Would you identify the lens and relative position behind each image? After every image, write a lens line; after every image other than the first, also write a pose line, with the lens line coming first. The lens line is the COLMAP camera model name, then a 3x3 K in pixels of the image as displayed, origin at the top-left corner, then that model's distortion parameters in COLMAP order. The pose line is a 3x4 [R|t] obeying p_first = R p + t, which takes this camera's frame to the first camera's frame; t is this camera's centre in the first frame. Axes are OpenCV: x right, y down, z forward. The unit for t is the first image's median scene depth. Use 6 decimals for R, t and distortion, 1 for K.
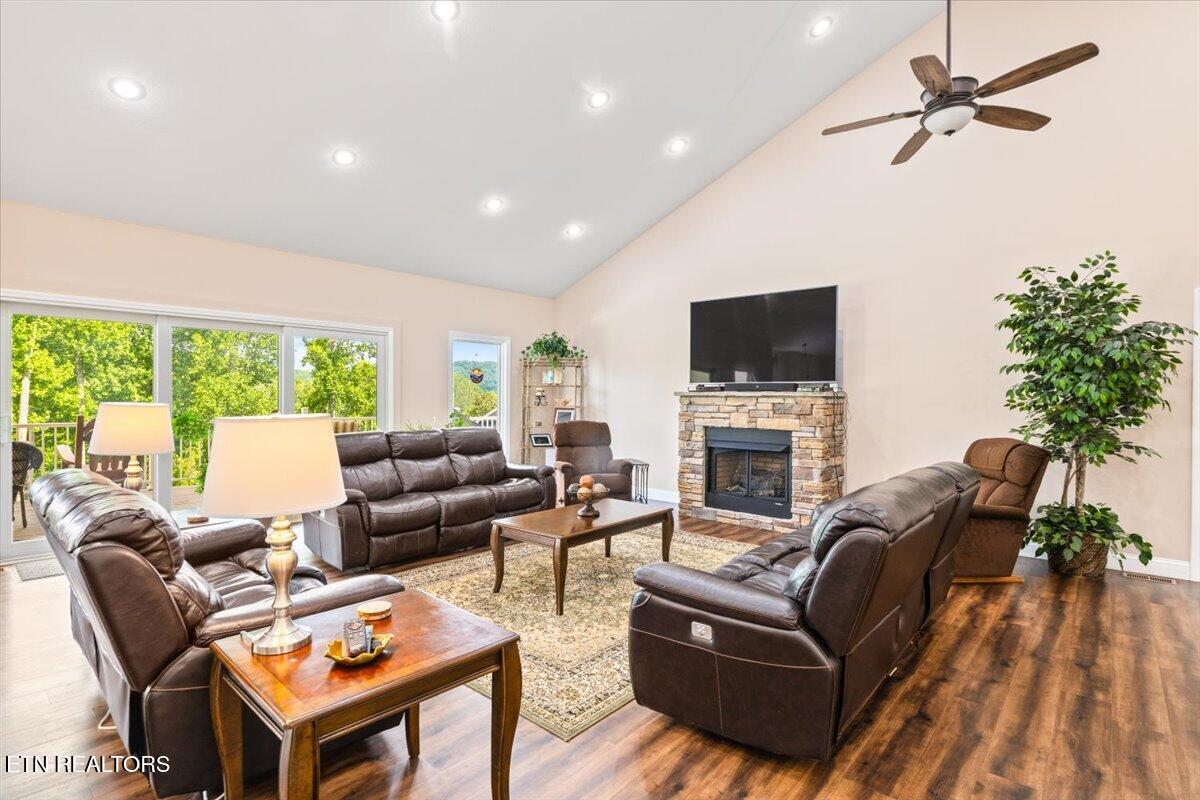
lens RADIAL K [[569.5, 0, 626.3], [0, 569.5, 400.5], [0, 0, 1]] dist [0.000034, -0.000233]
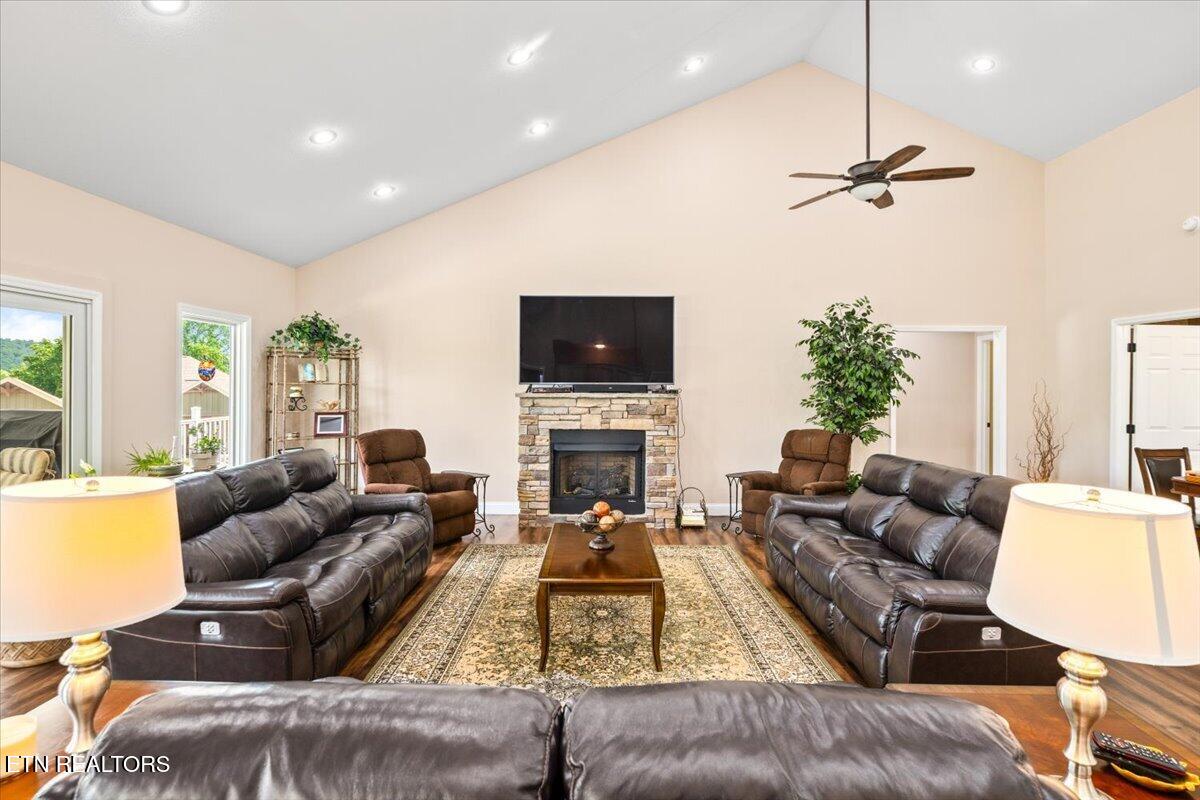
lens RADIAL K [[567.4, 0, 596.7], [0, 567.4, 381.1], [0, 0, 1]] dist [-0.002282, -0.000144]
pose [[0.771268, -0.001342, 0.636509, -0.419572], [0.004733, 0.999982, -0.003626, -0.032168], [-0.636493, 0.005810, 0.771261, 0.229294]]
